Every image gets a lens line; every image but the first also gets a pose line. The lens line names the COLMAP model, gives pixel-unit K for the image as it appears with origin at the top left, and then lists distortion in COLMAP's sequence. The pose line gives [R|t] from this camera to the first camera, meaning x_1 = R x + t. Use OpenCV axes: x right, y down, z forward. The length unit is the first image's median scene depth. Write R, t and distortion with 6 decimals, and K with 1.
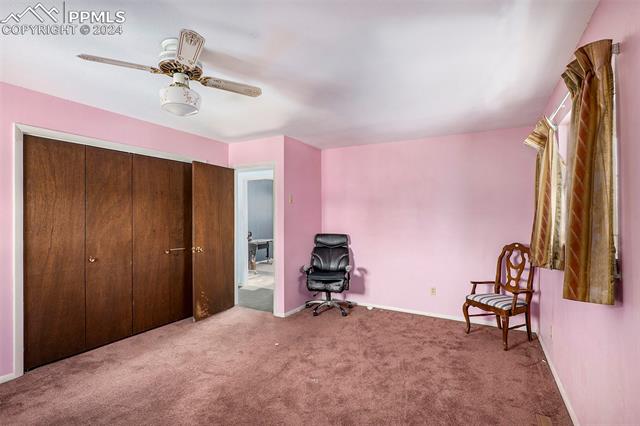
lens RADIAL K [[300.0, 0, 320.0], [0, 300.0, 213.0], [0, 0, 1]] dist [0.000173, -0.000033]
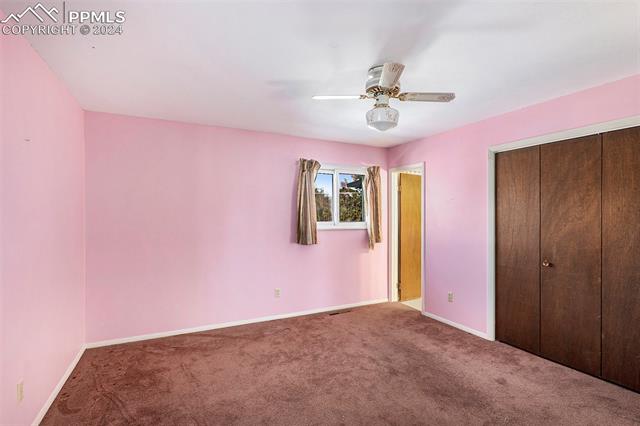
lens RADIAL K [[325.3, 0, 320.0], [0, 325.3, 213.0], [0, 0, 1]] dist [-0.000613, -0.000076]
pose [[-0.574709, -0.001223, -0.818357, 0.498678], [0.014745, 0.999821, -0.011849, -0.002863], [0.818225, -0.018876, -0.574588, 1.032077]]
